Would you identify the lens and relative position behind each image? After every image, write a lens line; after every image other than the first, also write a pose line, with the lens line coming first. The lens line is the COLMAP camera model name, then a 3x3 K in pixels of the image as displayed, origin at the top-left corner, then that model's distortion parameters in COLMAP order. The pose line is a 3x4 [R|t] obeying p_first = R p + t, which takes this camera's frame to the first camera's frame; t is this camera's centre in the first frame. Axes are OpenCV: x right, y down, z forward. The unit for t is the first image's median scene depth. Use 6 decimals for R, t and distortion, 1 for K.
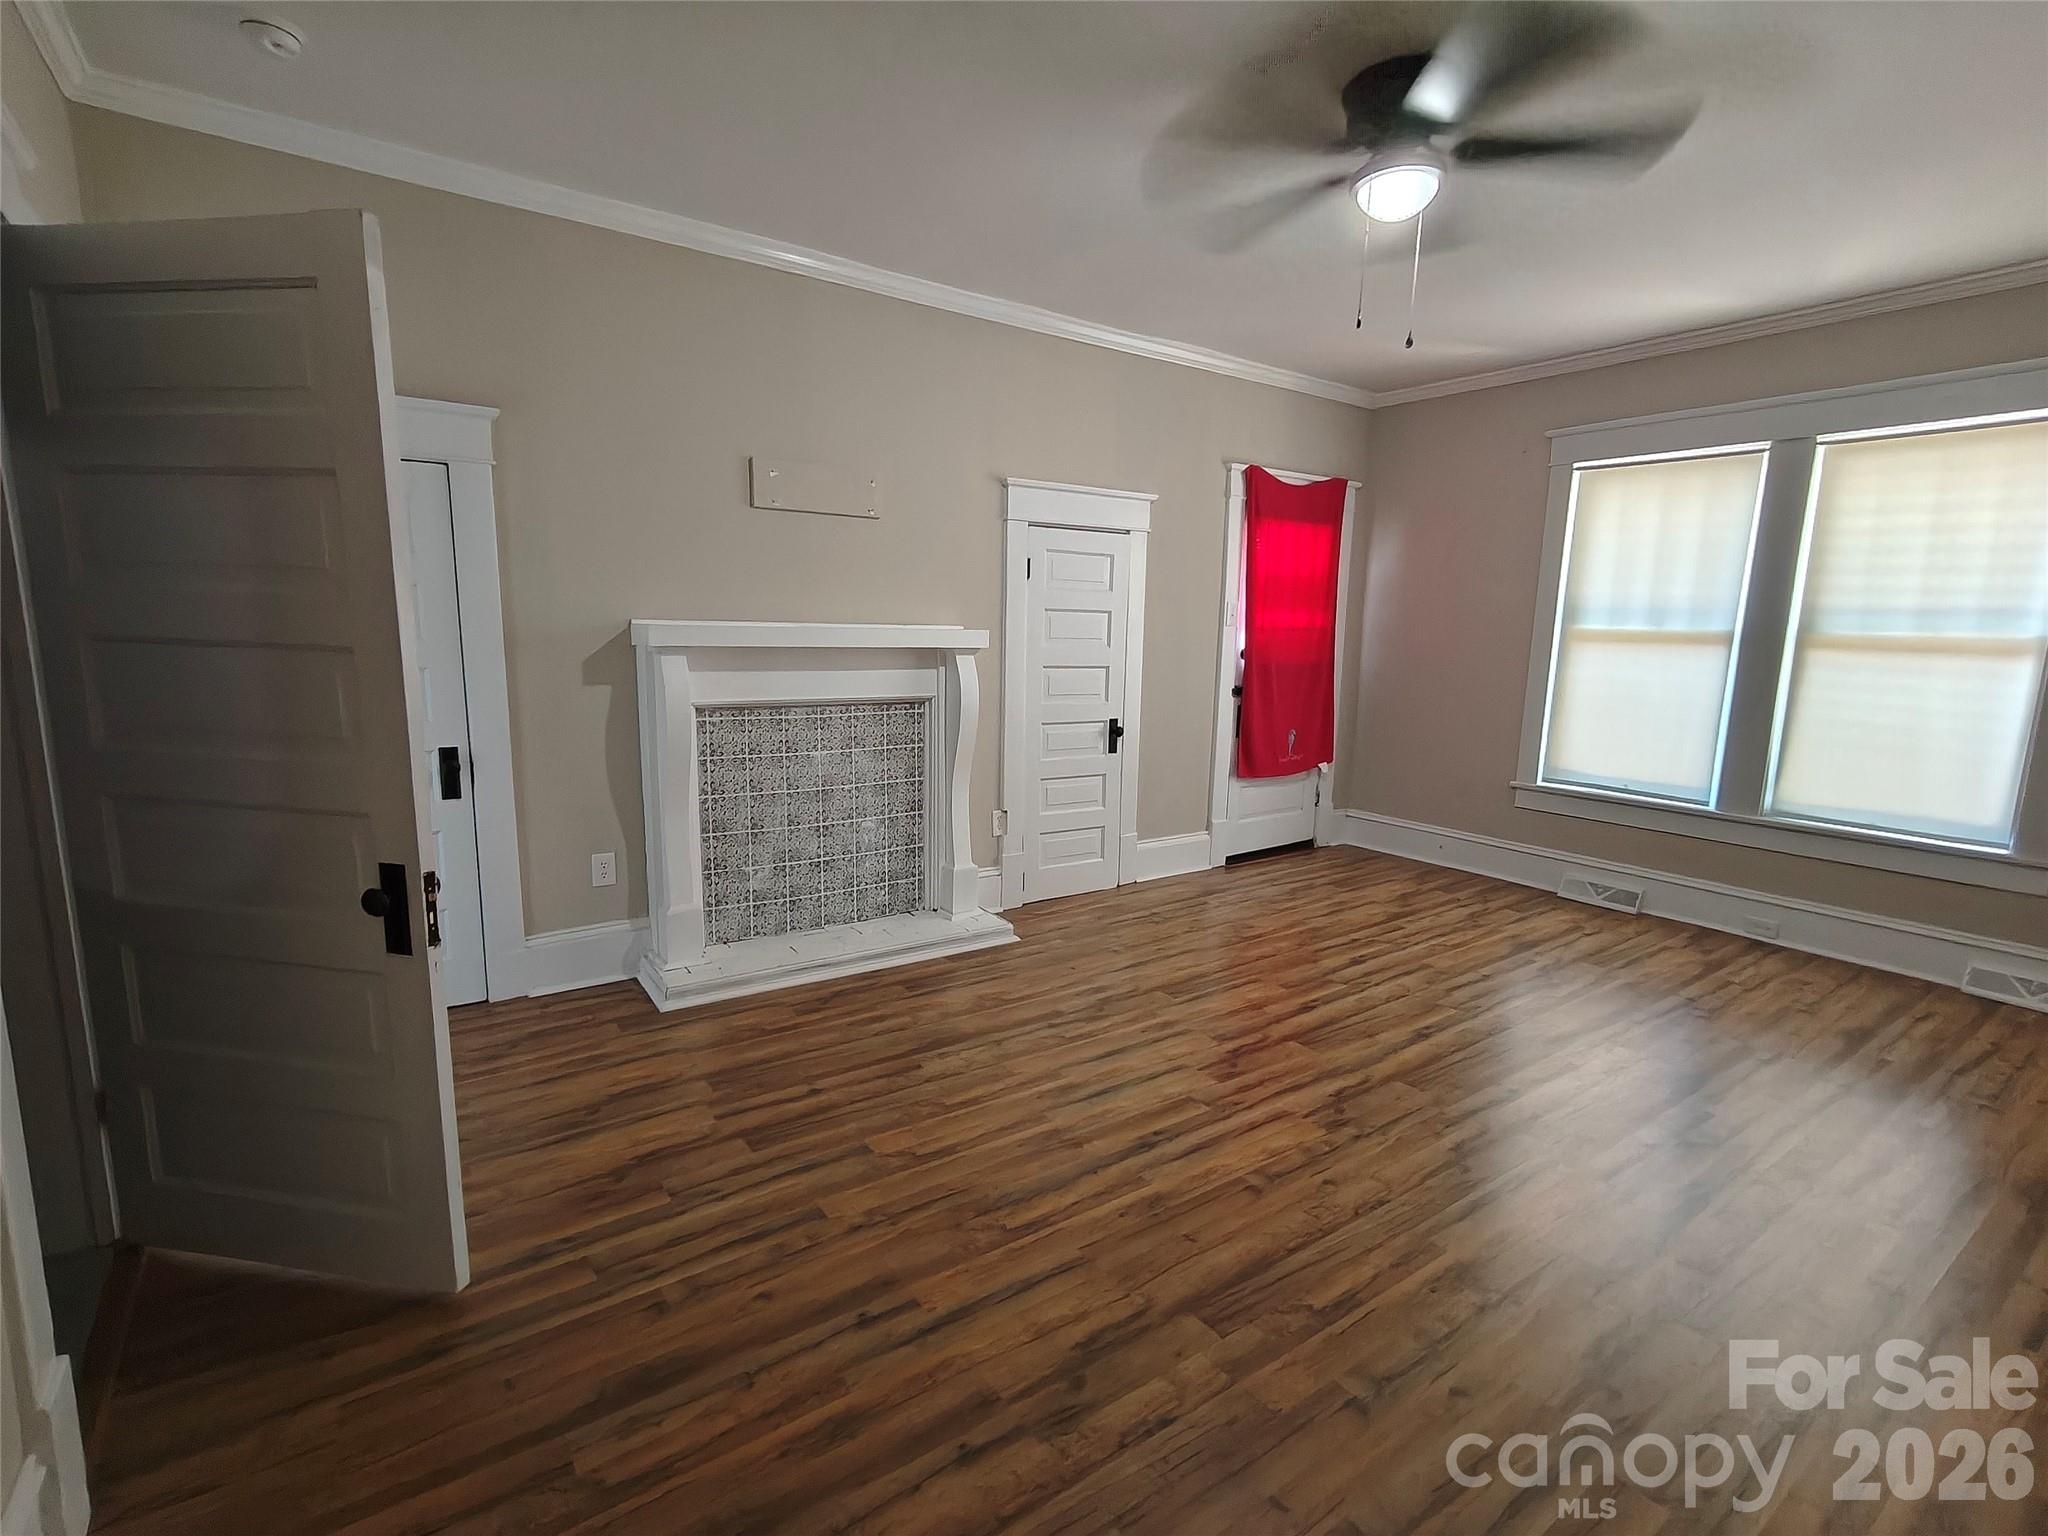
lens RADIAL K [[961.2, 0, 1041.8], [0, 961.2, 779.7], [0, 0, 1]] dist [0.002375, 0.000769]
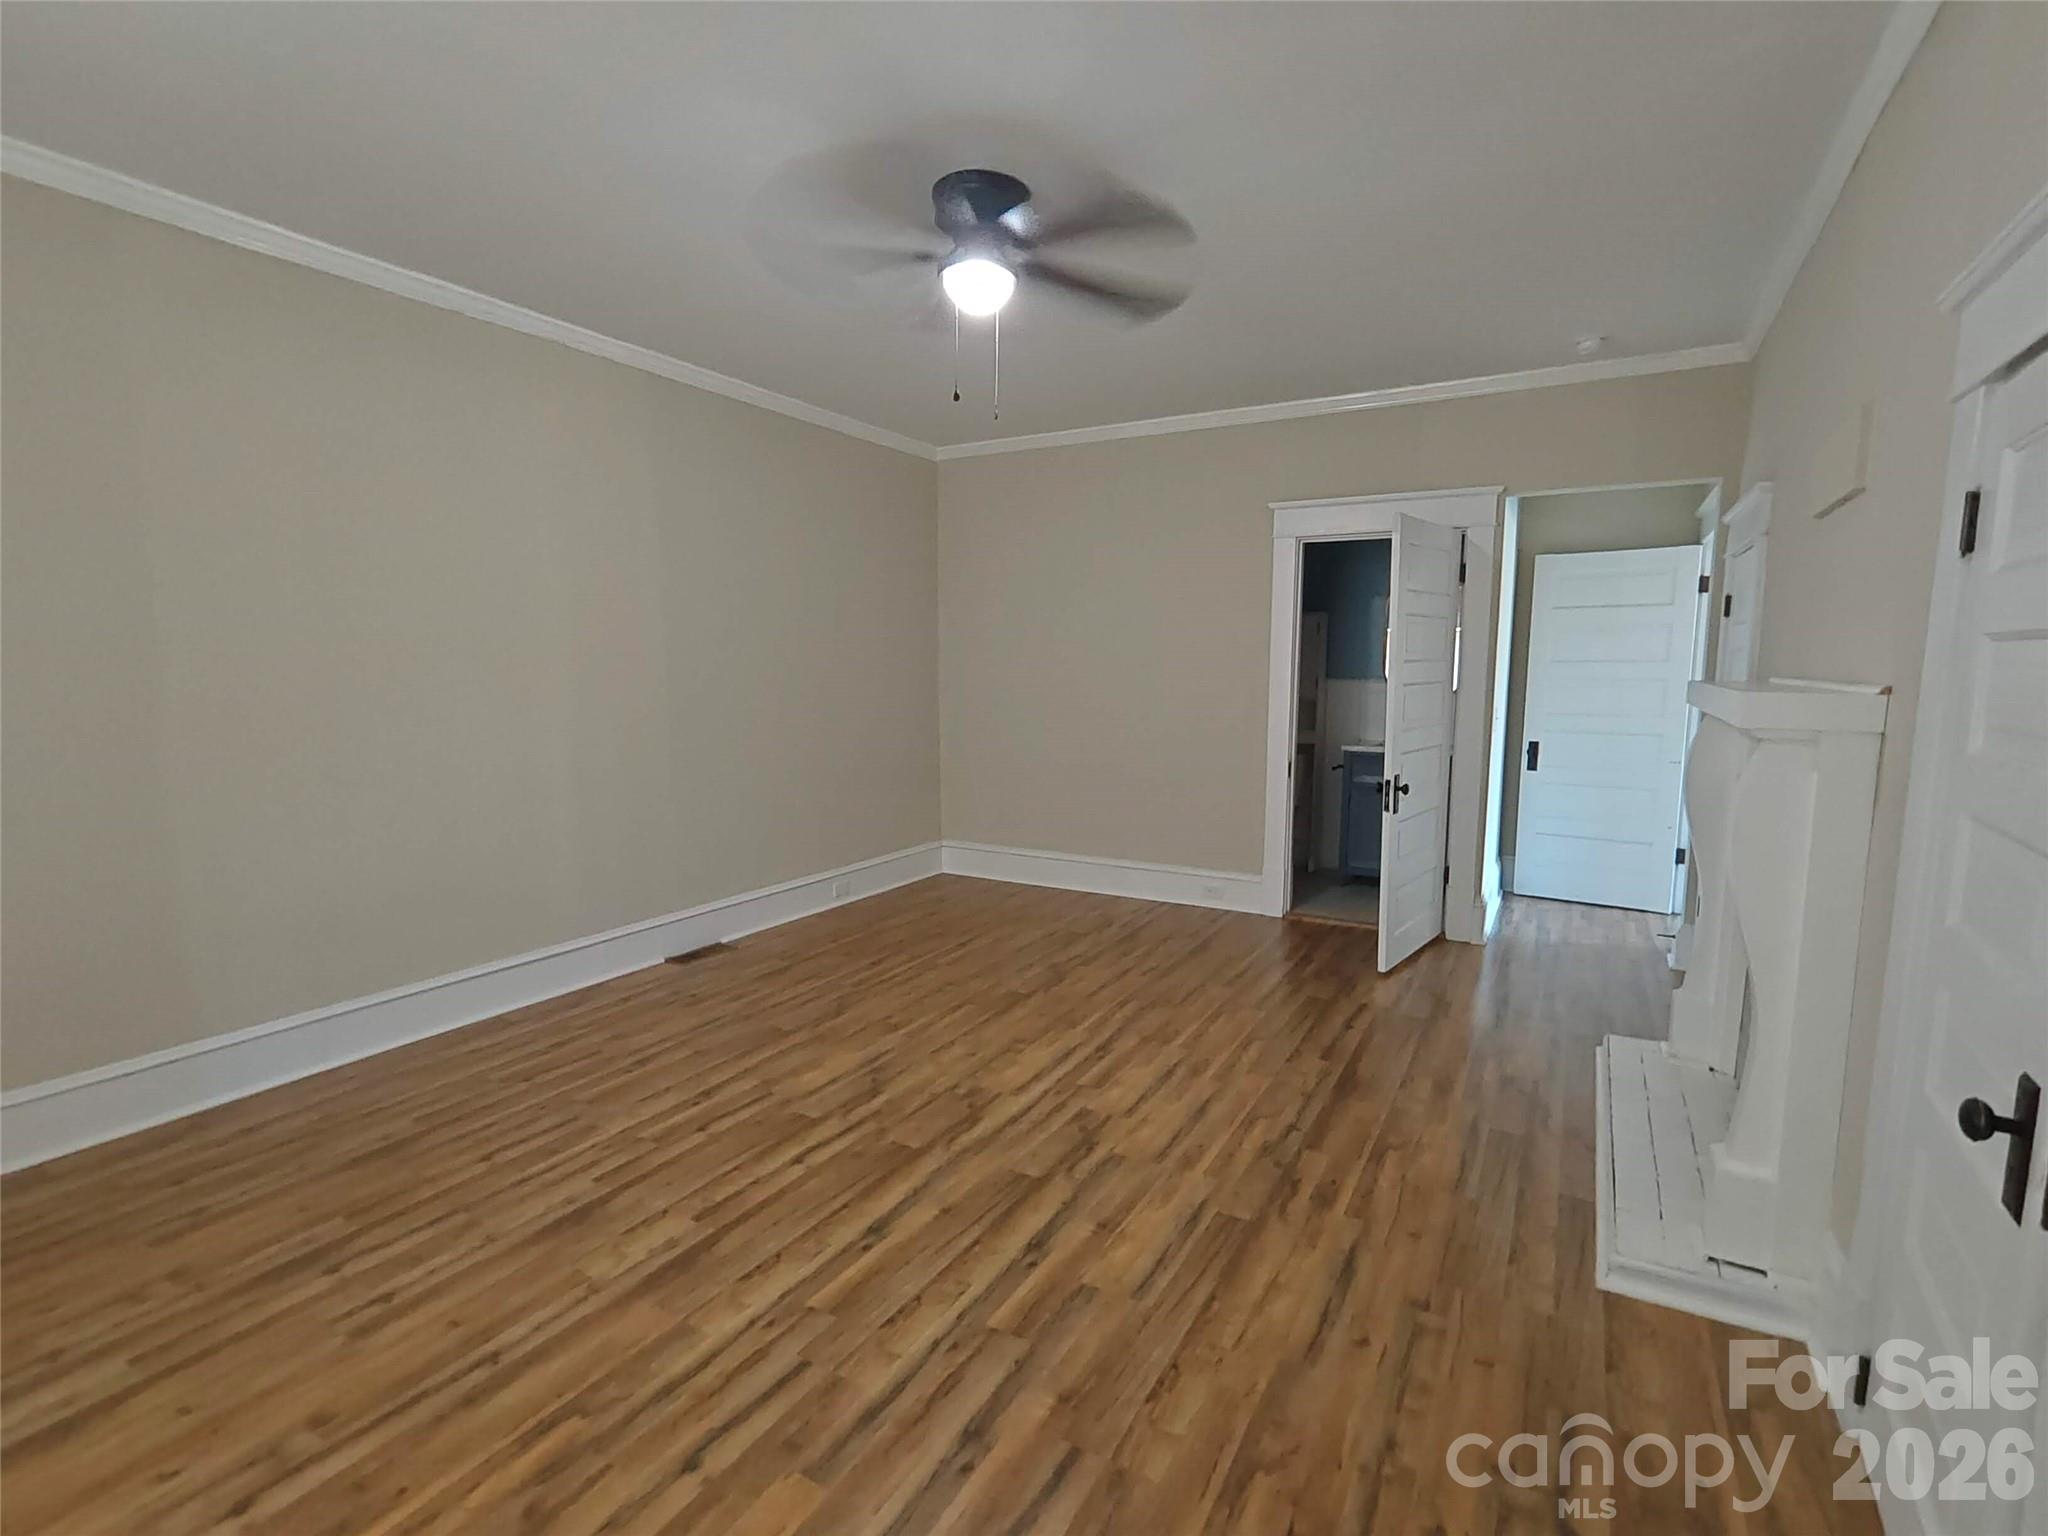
lens RADIAL K [[956.6, 0, 1040.8], [0, 956.6, 783.0], [0, 0, 1]] dist [0.005638, -0.000092]
pose [[-0.909422, 0.030308, -0.414769, 0.505338], [-0.087188, 0.961282, 0.261411, -0.223503], [0.406633, 0.273895, -0.871568, 1.400480]]
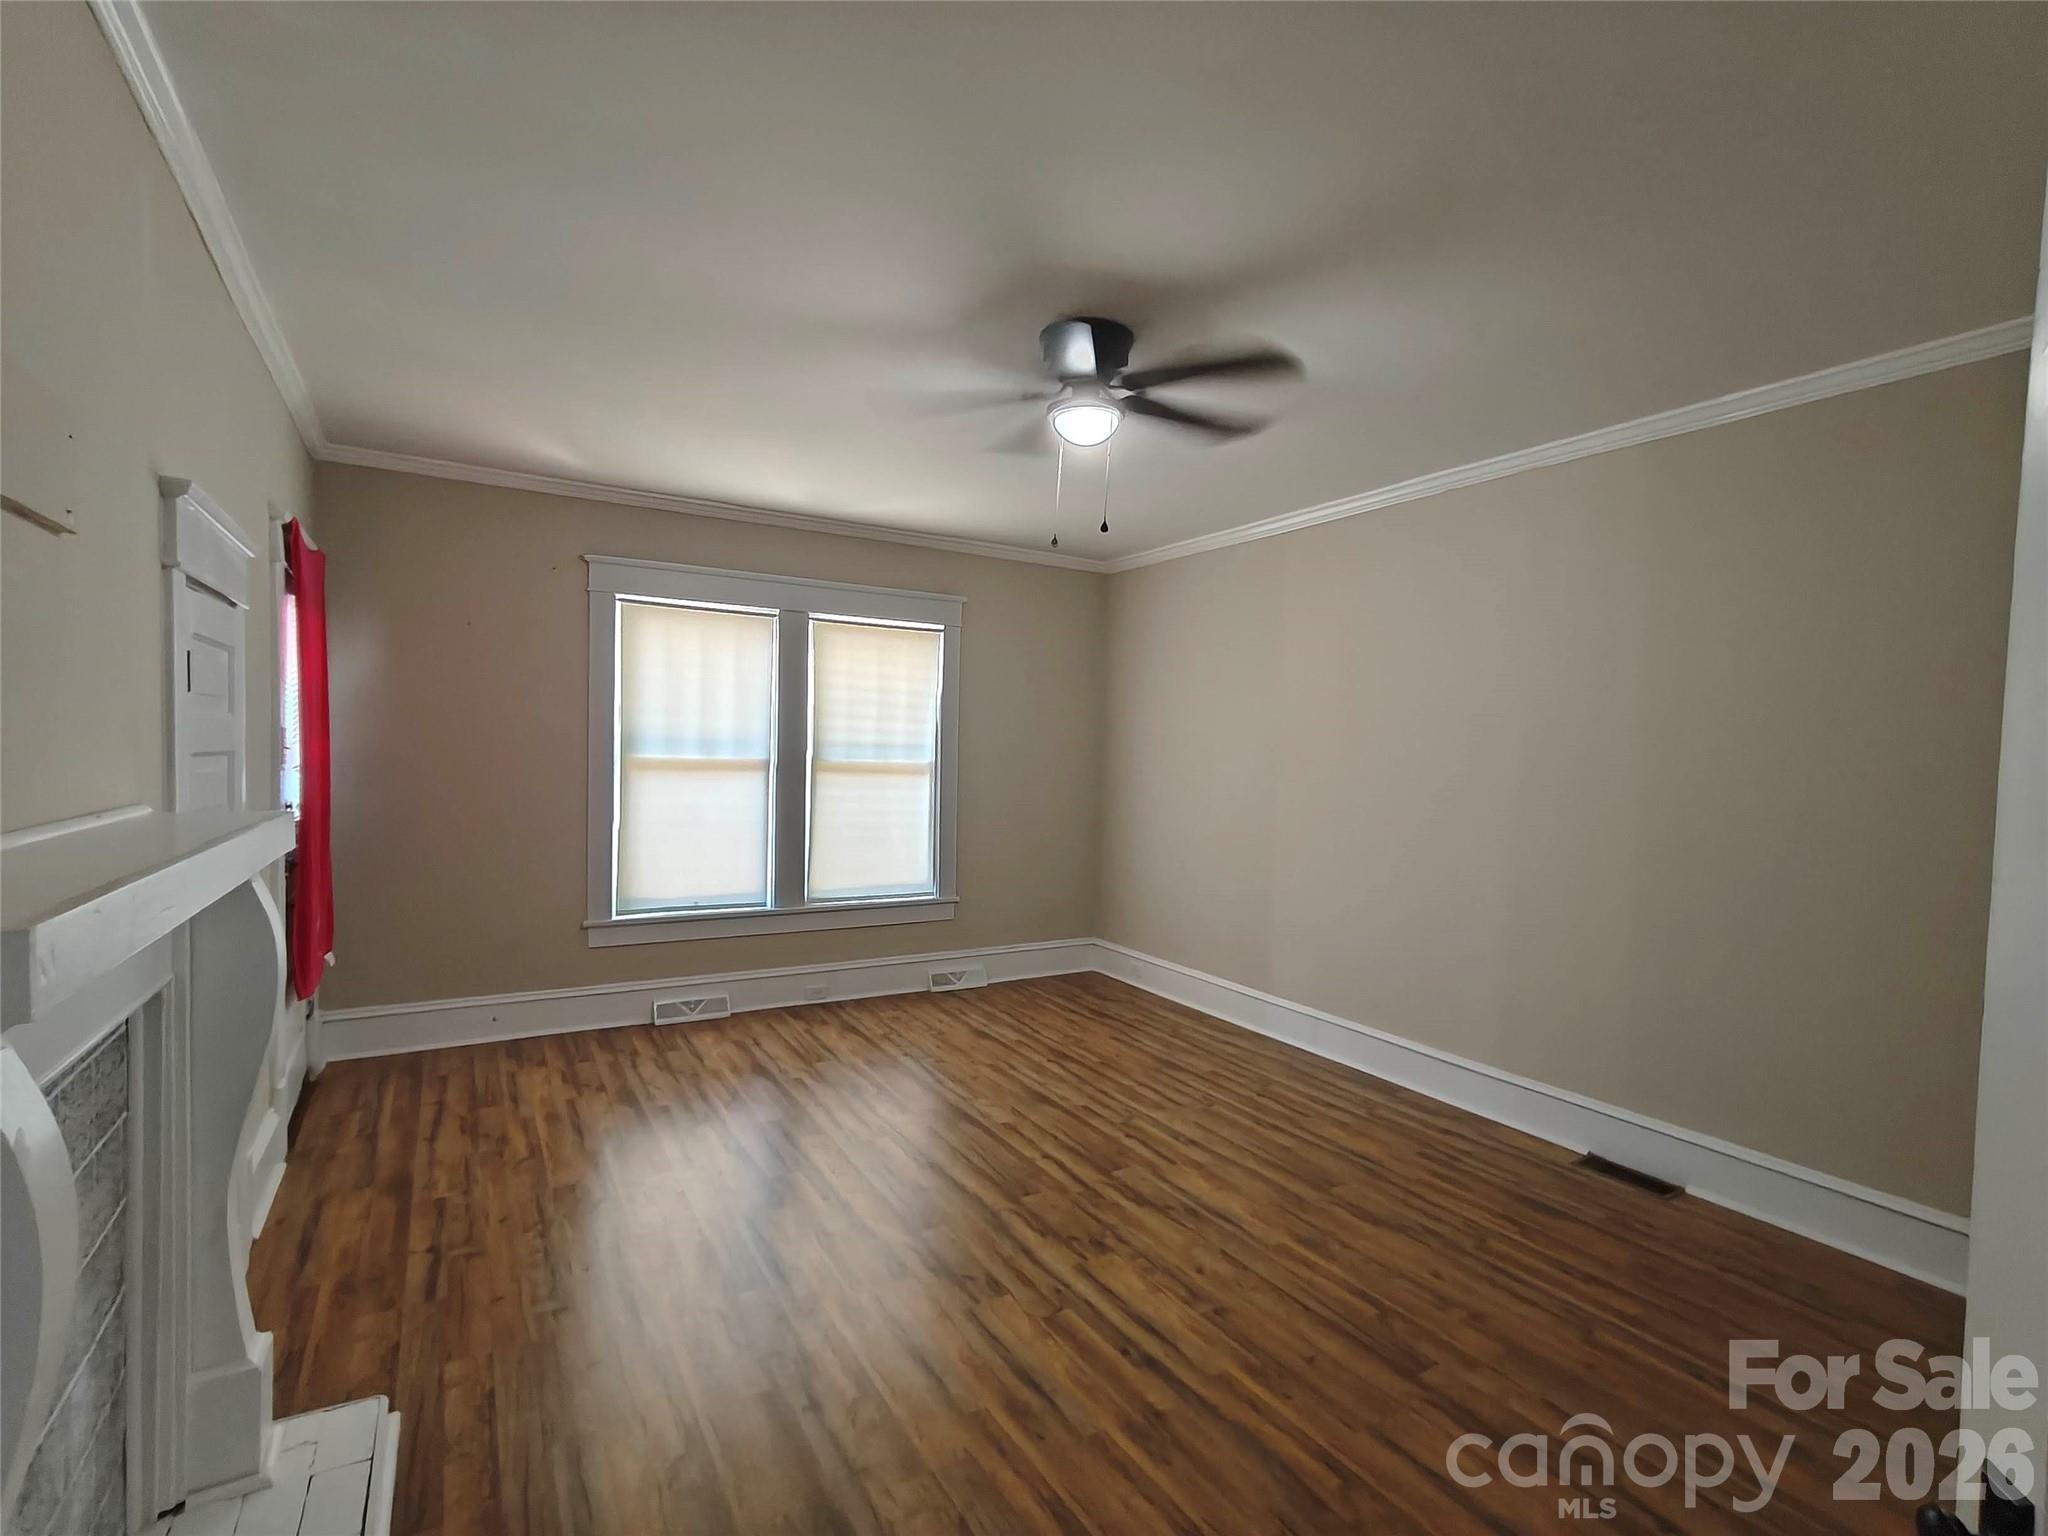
lens RADIAL K [[961.2, 0, 1041.8], [0, 961.2, 779.7], [0, 0, 1]] dist [0.002375, 0.000769]
pose [[0.079422, -0.049898, 0.995591, -0.534784], [0.139831, 0.989429, 0.038434, -0.148248], [-0.986985, 0.136162, 0.085560, 0.652044]]
